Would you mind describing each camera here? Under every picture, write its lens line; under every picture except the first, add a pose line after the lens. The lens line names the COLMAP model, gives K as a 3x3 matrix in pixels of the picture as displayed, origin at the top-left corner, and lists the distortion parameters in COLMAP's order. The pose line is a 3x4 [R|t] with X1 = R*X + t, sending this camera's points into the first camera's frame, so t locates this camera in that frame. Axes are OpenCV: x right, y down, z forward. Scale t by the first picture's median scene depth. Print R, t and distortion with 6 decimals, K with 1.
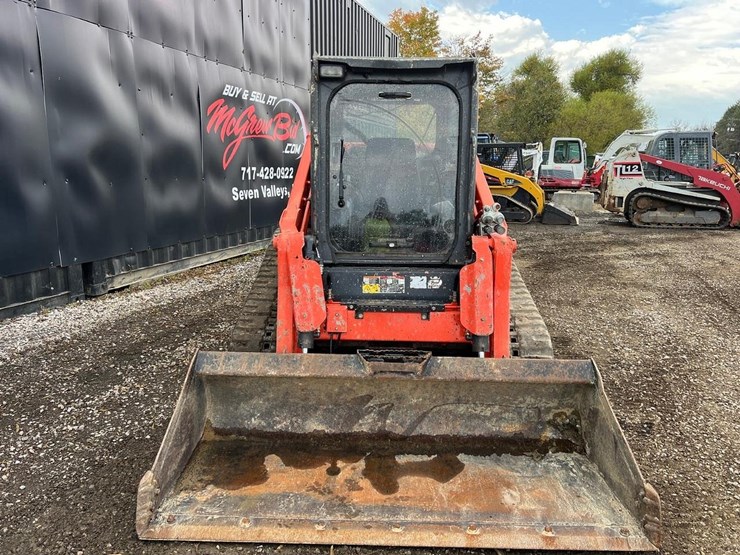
lens RADIAL K [[554.9, 0, 367.4], [0, 554.9, 273.2], [0, 0, 1]] dist [0.063566, -0.073976]
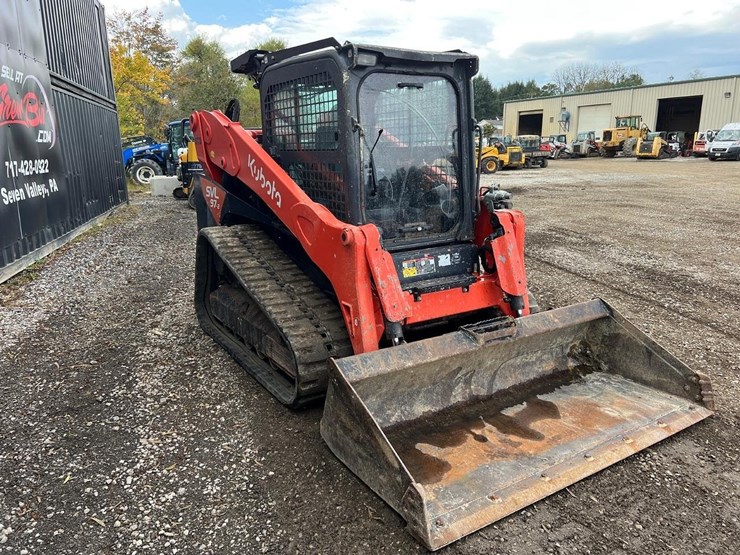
lens RADIAL K [[554.9, 0, 367.4], [0, 554.9, 273.2], [0, 0, 1]] dist [0.063566, -0.073976]
pose [[0.837243, -0.145625, 0.527084, -0.613451], [0.131412, 0.989223, 0.064566, -0.048530], [-0.530806, 0.015208, 0.847357, 0.156774]]
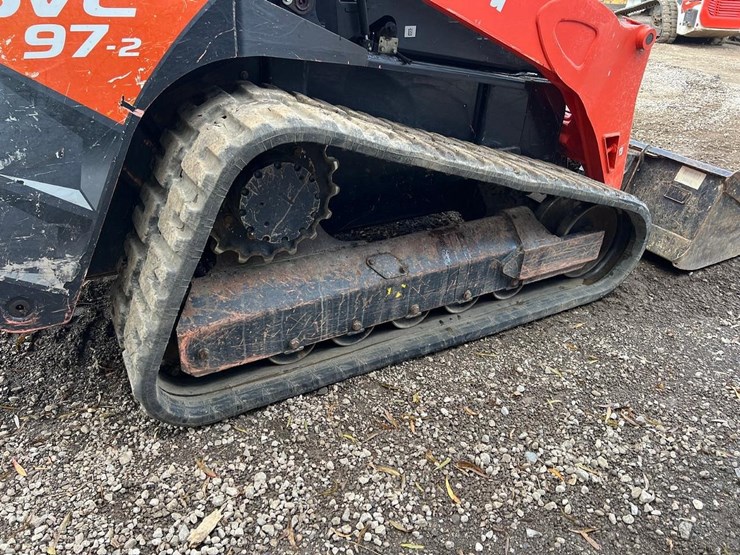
lens RADIAL K [[557.2, 0, 371.4], [0, 557.2, 281.8], [0, 0, 1]] dist [0.055657, -0.062817]
pose [[-0.512207, -0.477382, 0.713968, -0.612935], [0.097270, 0.793704, 0.600477, -0.262256], [-0.853336, 0.377016, -0.360105, 1.587654]]
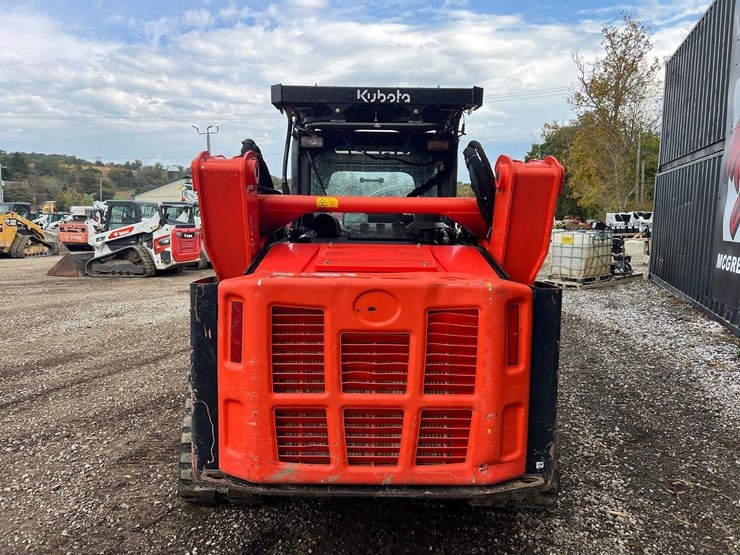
lens RADIAL K [[555.7, 0, 368.5], [0, 555.7, 264.7], [0, 0, 1]] dist [0.063914, -0.077779]
pose [[-0.999347, -0.024090, -0.026915, 0.085723], [-0.030605, 0.960471, 0.276691, -0.491484], [0.019186, 0.277334, -0.960582, 2.346686]]
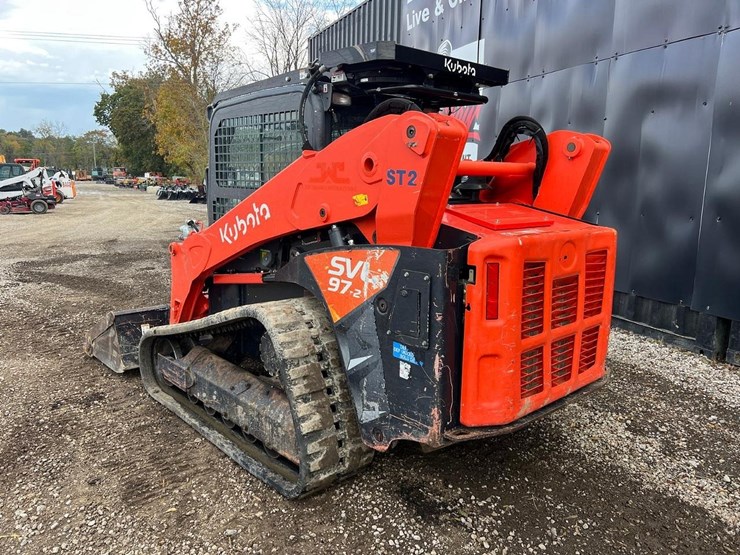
lens RADIAL K [[555.7, 0, 368.5], [0, 555.7, 264.7], [0, 0, 1]] dist [0.063914, -0.077779]
pose [[-0.729209, 0.081426, -0.679429, 0.782095], [-0.154492, 0.947669, 0.279385, -0.431990], [0.666623, 0.308696, -0.678469, 2.099415]]
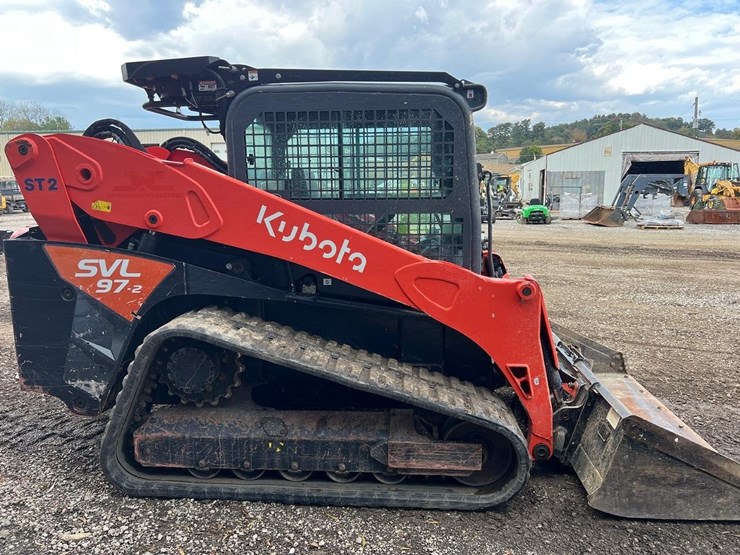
lens RADIAL K [[554.9, 0, 367.4], [0, 554.9, 273.2], [0, 0, 1]] dist [0.063566, -0.073976]
pose [[0.065292, -0.173484, 0.982670, -0.991105], [0.202578, 0.966569, 0.157181, -0.259868], [-0.977087, 0.188805, 0.098254, 1.090535]]
